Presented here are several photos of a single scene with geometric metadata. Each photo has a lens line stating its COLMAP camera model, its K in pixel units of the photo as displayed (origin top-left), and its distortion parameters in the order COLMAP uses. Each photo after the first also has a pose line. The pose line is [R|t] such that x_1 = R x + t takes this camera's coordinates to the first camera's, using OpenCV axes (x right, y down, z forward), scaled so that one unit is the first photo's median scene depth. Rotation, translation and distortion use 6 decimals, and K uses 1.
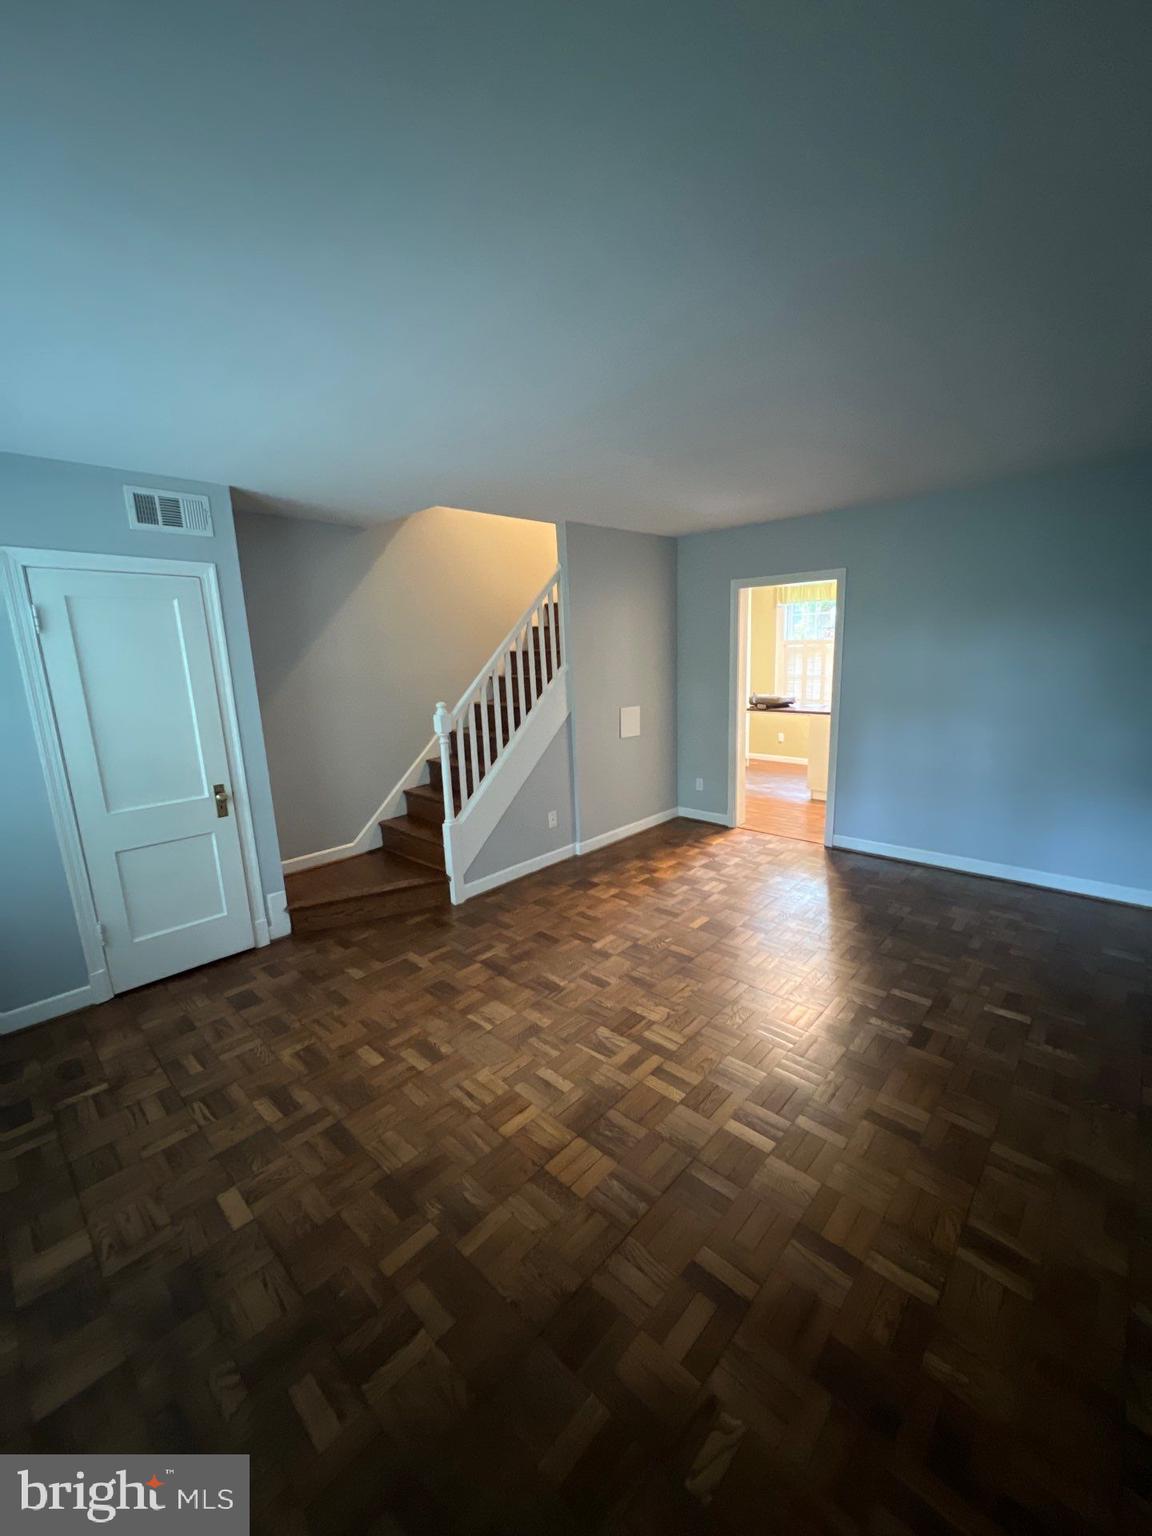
lens RADIAL K [[613.9, 0, 571.5], [0, 613.9, 771.6], [0, 0, 1]] dist [0.000723, -0.000067]
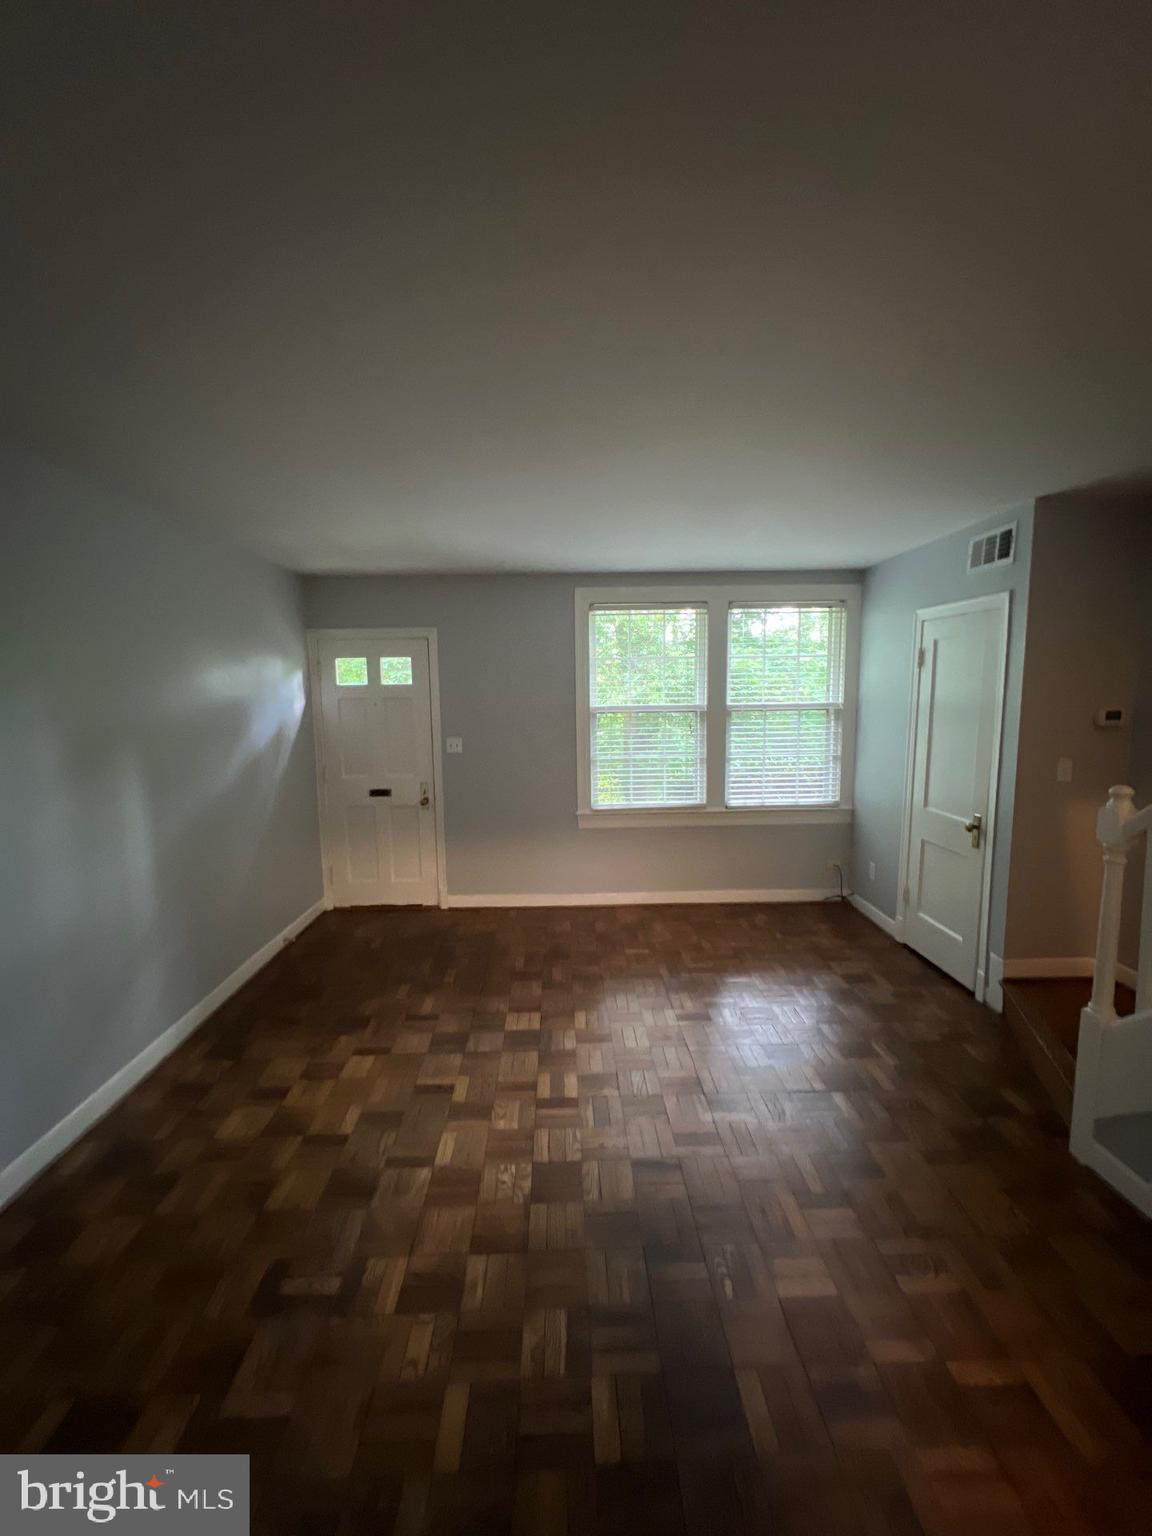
lens RADIAL K [[613.9, 0, 571.5], [0, 613.9, 771.6], [0, 0, 1]] dist [0.000723, -0.000067]
pose [[-0.712787, 0.130874, -0.689062, 0.636634], [-0.106016, 0.951045, 0.290299, -0.298766], [0.693322, 0.279973, -0.664019, 1.338349]]
